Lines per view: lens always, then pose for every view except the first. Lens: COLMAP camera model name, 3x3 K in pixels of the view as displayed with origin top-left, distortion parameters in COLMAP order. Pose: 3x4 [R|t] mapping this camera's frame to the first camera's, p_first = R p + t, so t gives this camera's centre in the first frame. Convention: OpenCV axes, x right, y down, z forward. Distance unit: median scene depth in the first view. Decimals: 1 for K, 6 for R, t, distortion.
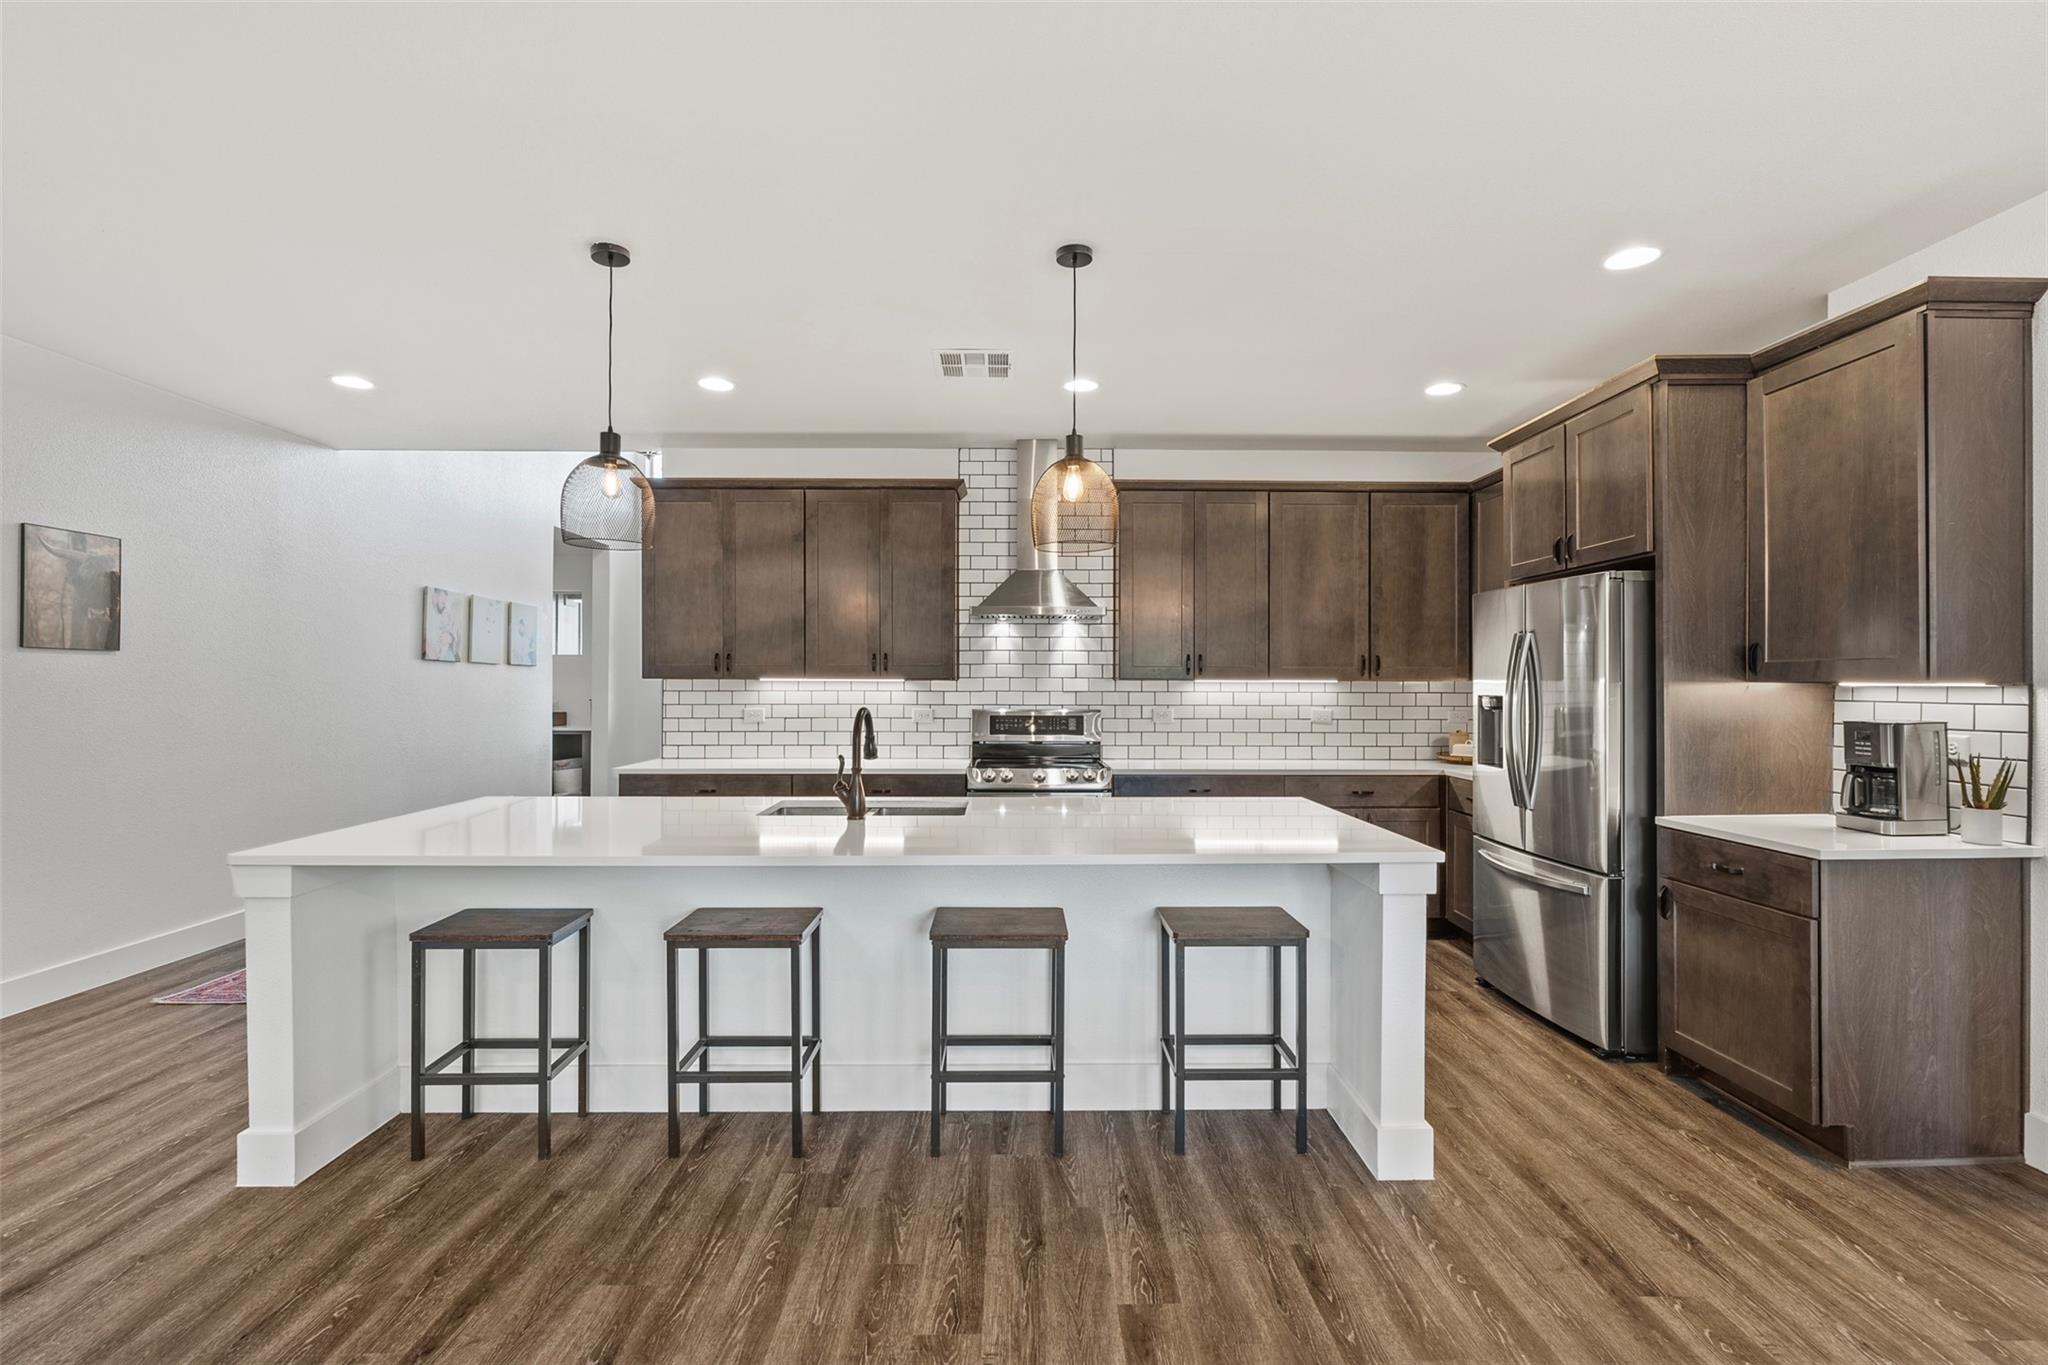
lens RADIAL K [[916.6, 0, 1022.9], [0, 916.6, 686.8], [0, 0, 1]] dist [-0.001942, 0.000259]
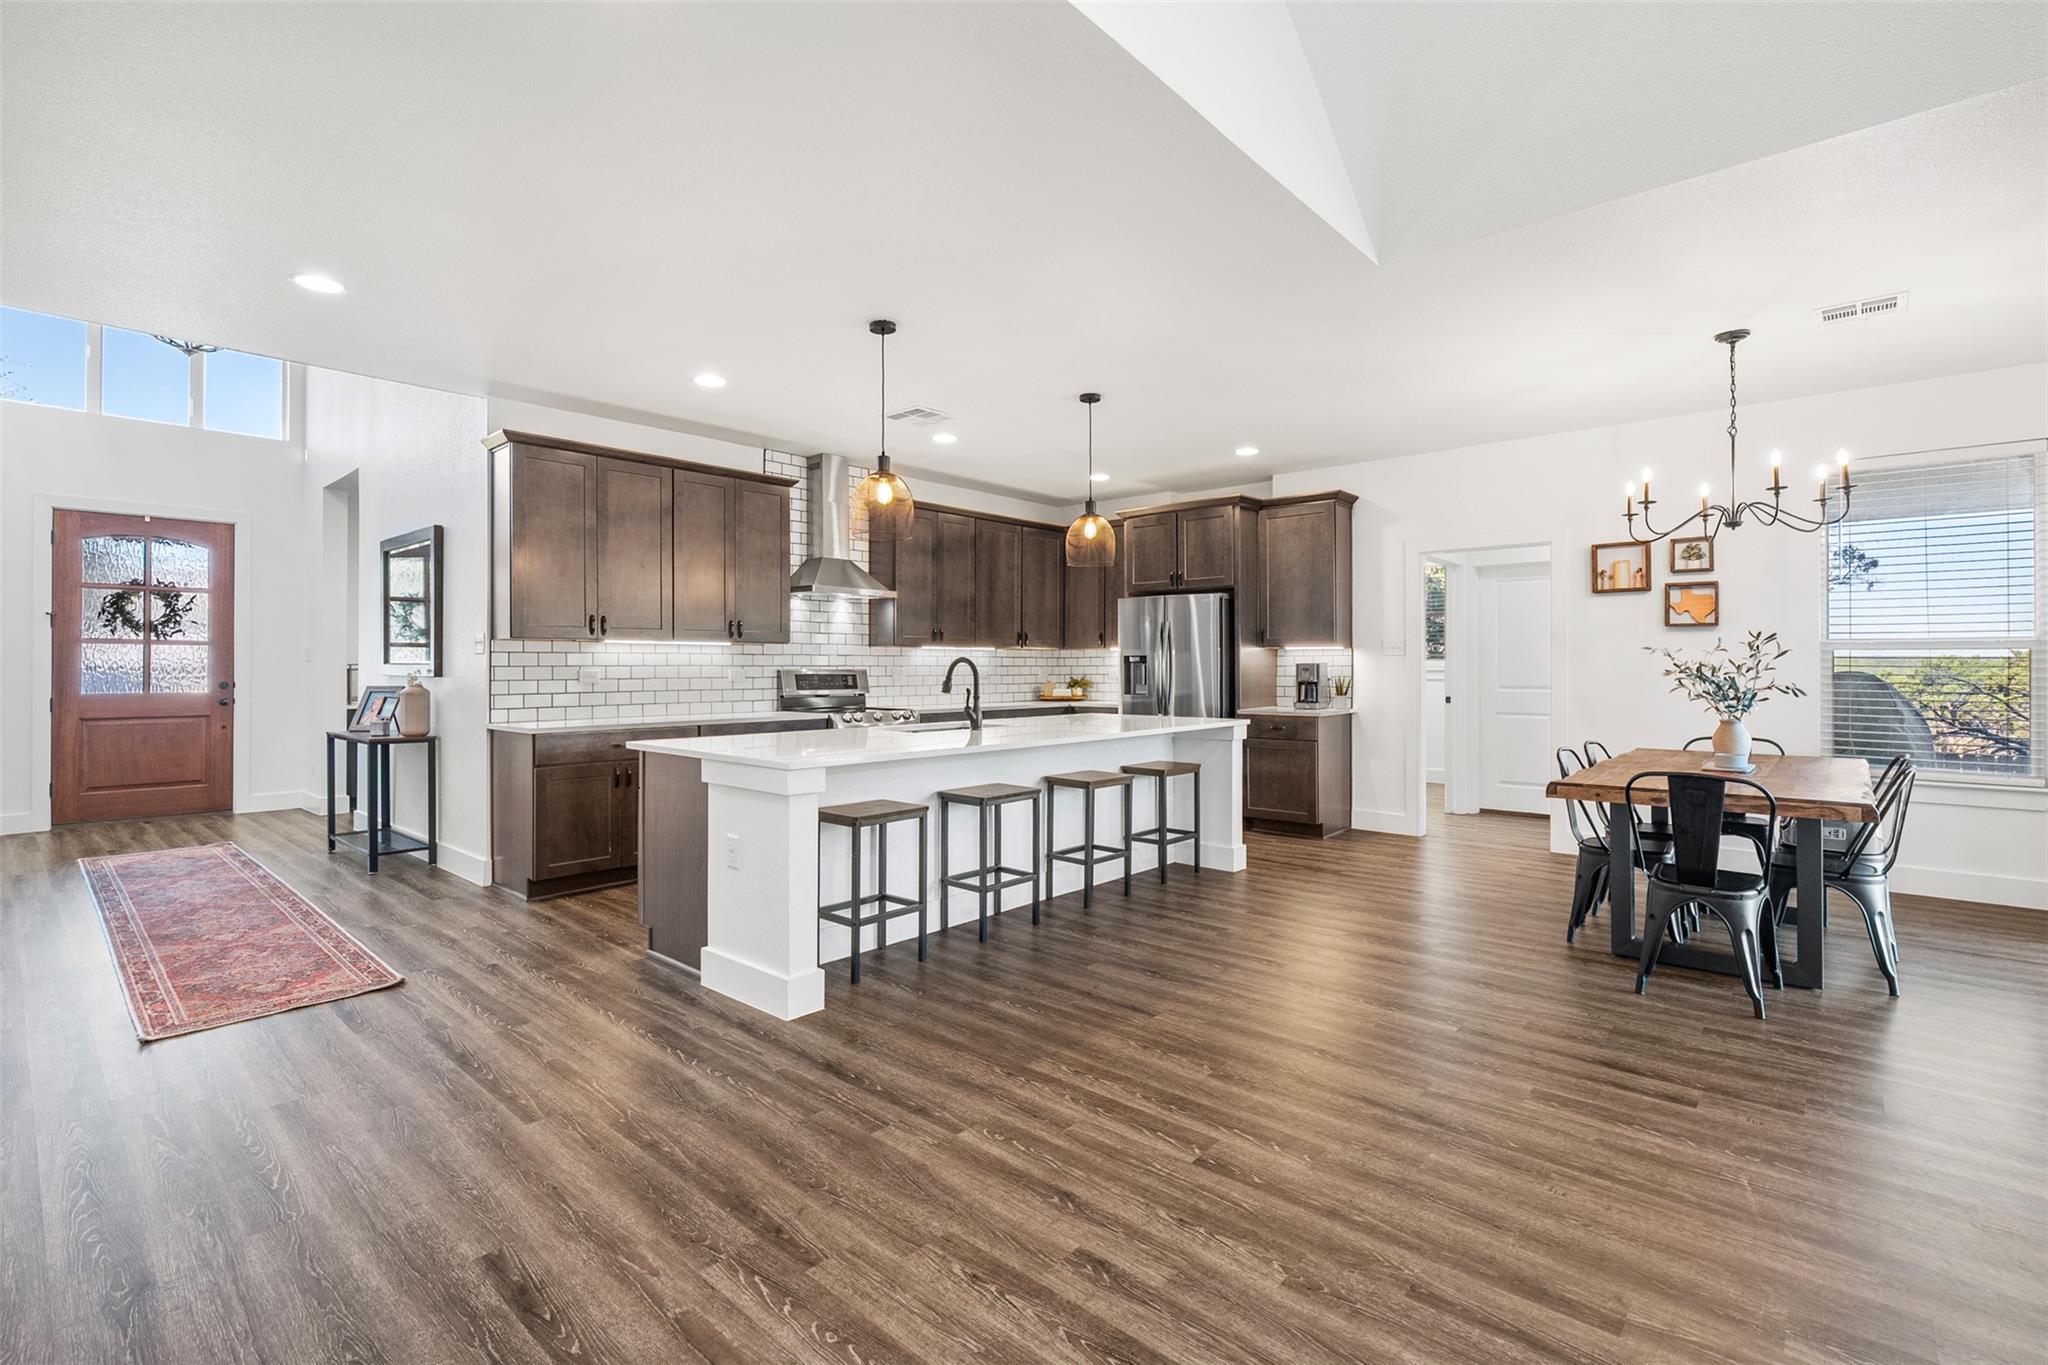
lens RADIAL K [[931.2, 0, 1024.0], [0, 931.2, 682.5], [0, 0, 1]] dist [-0.000079, 0.000082]
pose [[0.676751, -0.015628, 0.736046, -0.817055], [0.004489, 0.999844, 0.017102, 0.024587], [-0.736199, -0.008270, 0.676715, -0.067060]]
